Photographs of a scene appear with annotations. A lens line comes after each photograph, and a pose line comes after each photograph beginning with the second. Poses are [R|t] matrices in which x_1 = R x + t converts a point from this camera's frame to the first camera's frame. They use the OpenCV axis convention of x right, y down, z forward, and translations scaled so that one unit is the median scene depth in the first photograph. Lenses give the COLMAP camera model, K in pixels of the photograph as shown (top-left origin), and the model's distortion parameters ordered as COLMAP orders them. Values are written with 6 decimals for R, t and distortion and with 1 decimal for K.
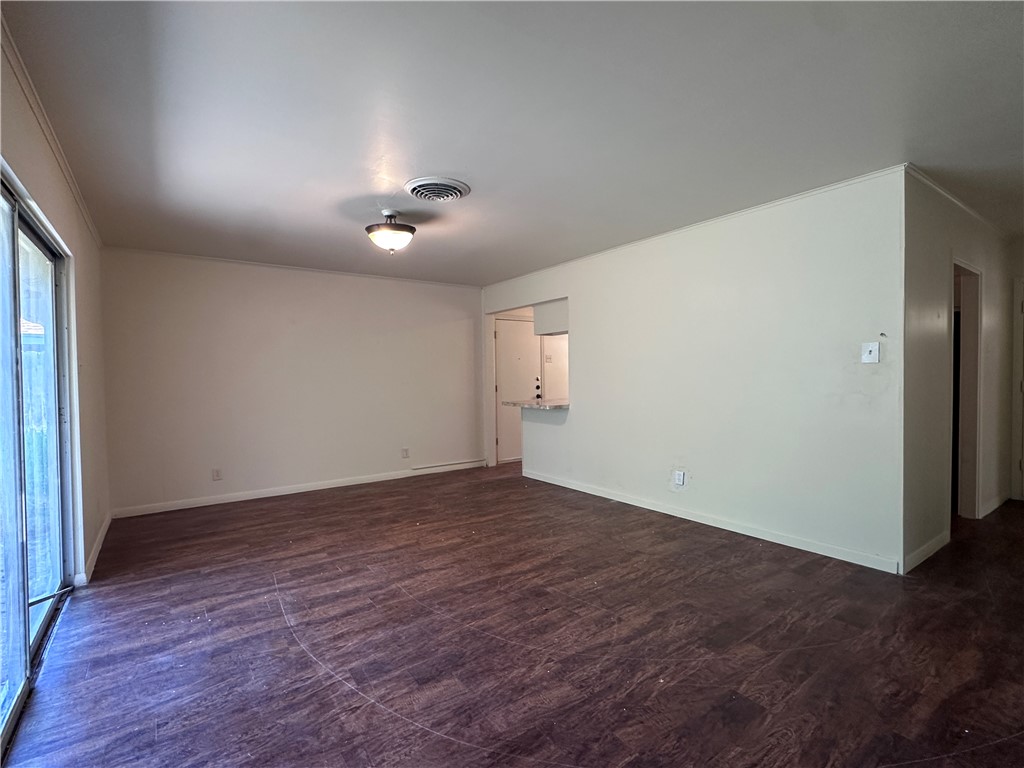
lens RADIAL K [[490.9, 0, 512.4], [0, 490.9, 382.0], [0, 0, 1]] dist [-0.002634, 0.000246]
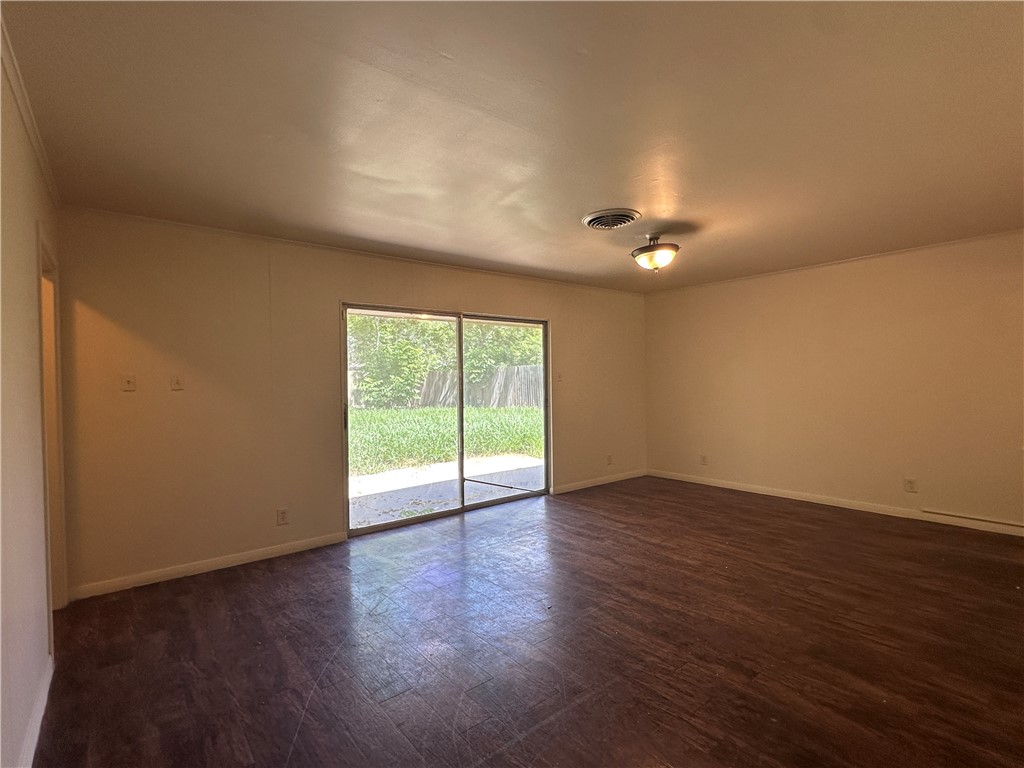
lens RADIAL K [[490.9, 0, 512.0], [0, 490.9, 383.8], [0, 0, 1]] dist [-0.002634, 0.000246]
pose [[0.051794, 0.018410, -0.998488, 0.818132], [-0.001518, 0.999830, 0.018356, -0.034399], [0.998657, 0.000565, 0.051813, 0.625091]]
